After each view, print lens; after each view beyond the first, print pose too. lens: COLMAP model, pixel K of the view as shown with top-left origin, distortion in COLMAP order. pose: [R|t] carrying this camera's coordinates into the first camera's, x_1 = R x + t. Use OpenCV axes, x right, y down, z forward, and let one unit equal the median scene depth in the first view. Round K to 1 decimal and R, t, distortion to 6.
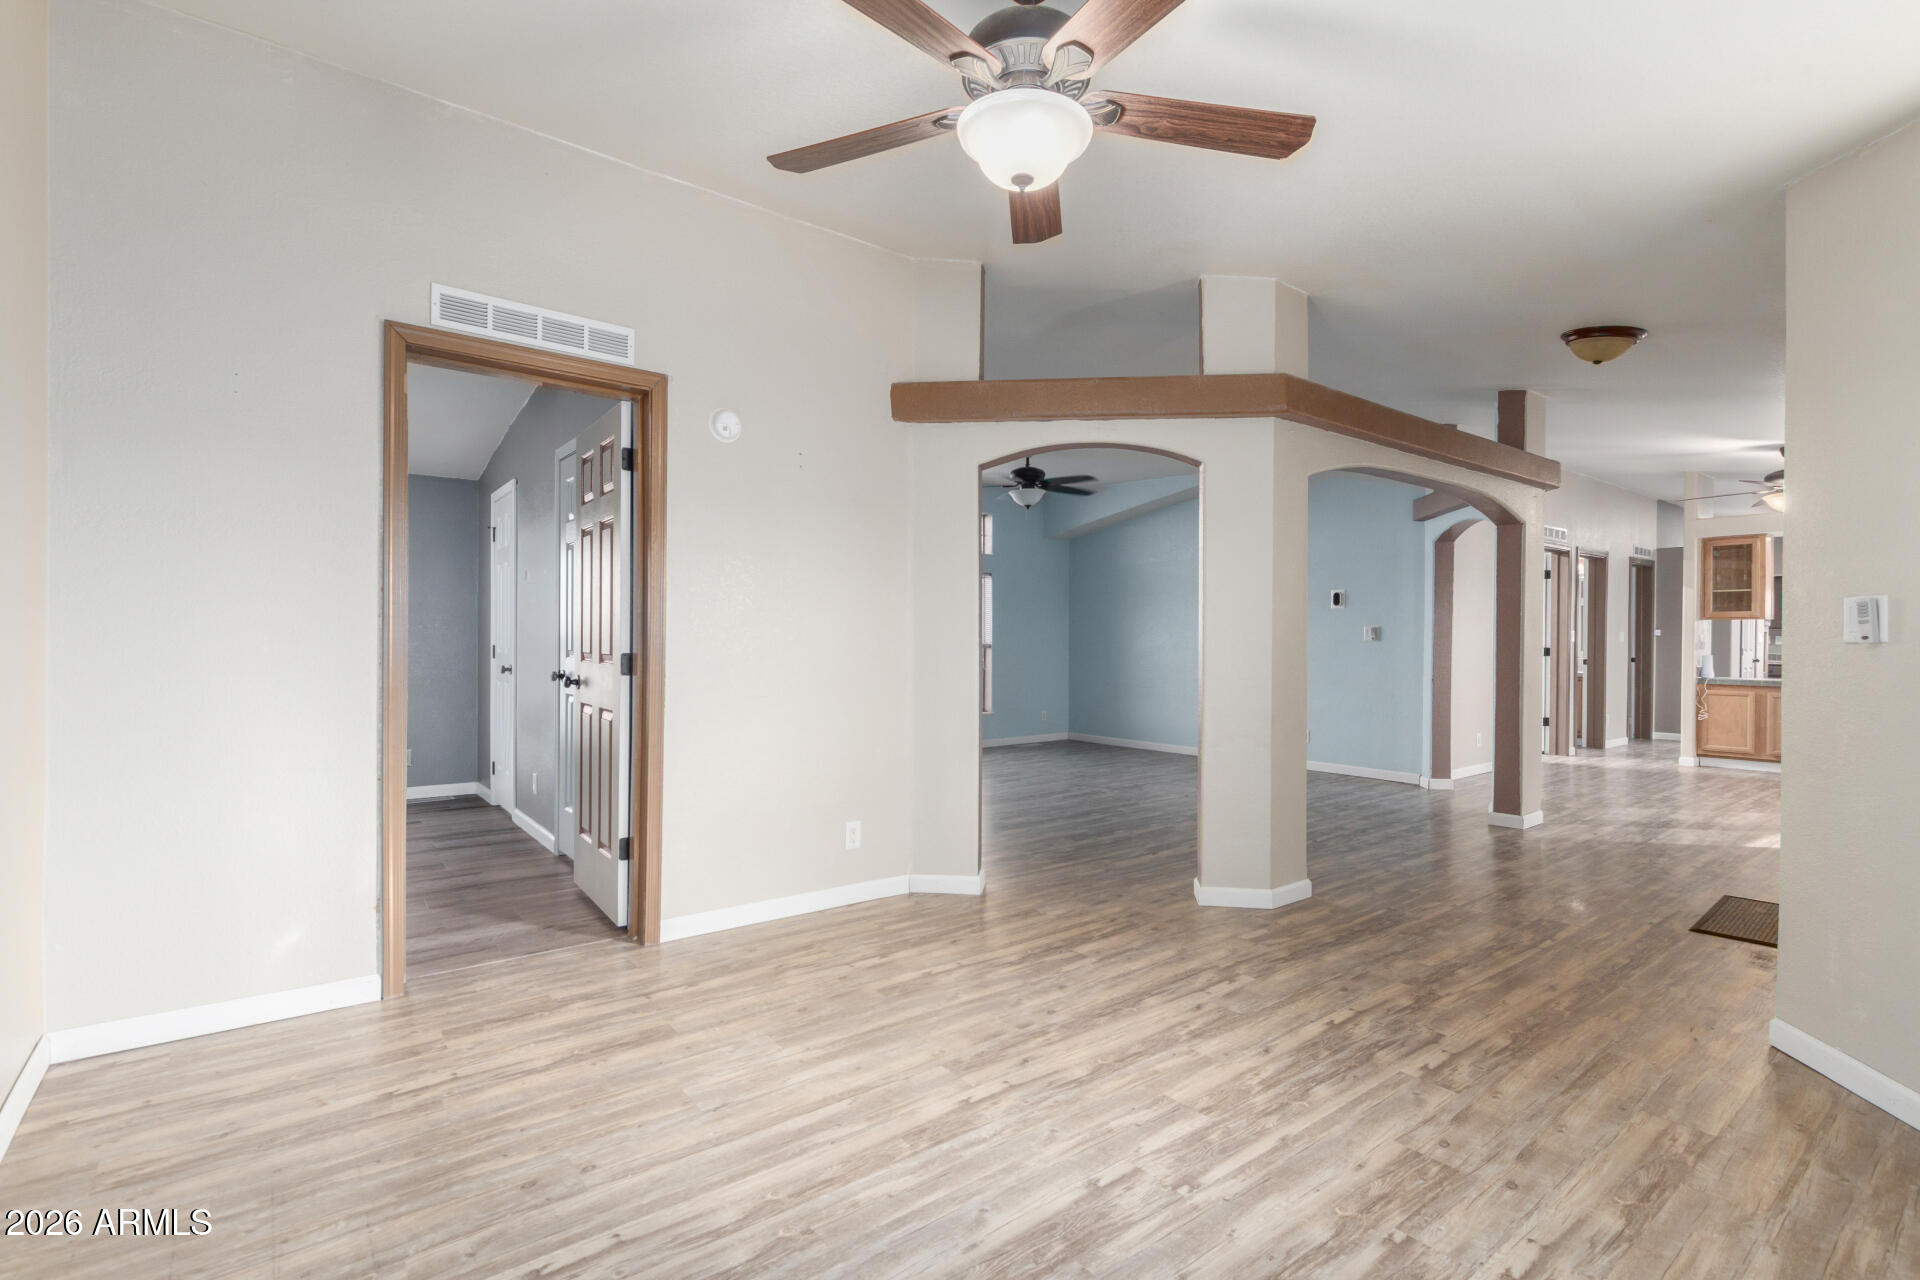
lens RADIAL K [[882.6, 0, 954.6], [0, 882.6, 649.6], [0, 0, 1]] dist [0.001312, -0.001581]
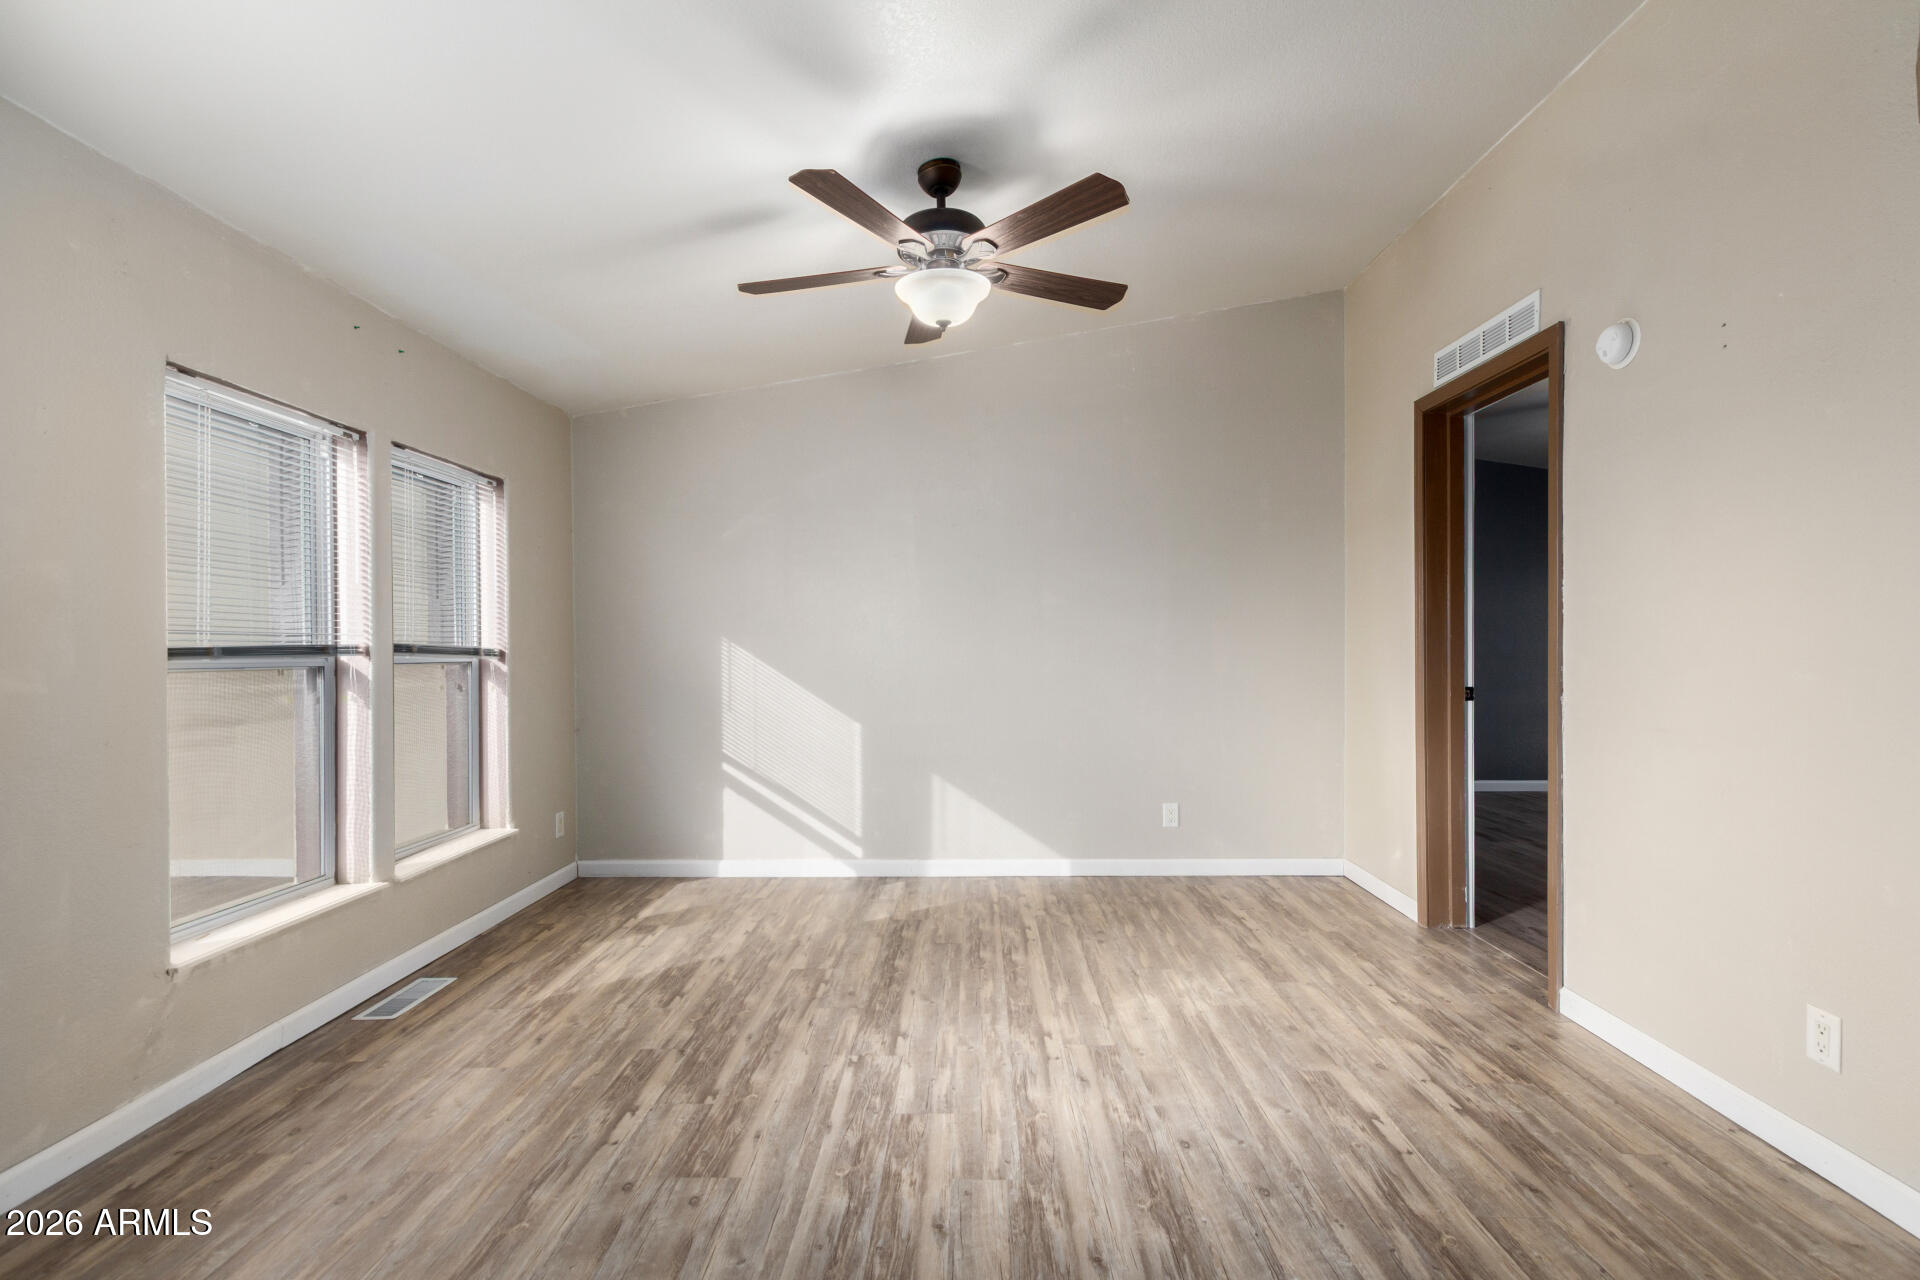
lens RADIAL K [[882.6, 0, 954.6], [0, 882.6, 649.6], [0, 0, 1]] dist [0.001312, -0.001581]
pose [[-0.627175, -0.002026, -0.778876, 1.021428], [-0.008819, 0.999951, 0.004501, -0.007708], [0.778828, 0.009692, -0.627162, 1.654306]]
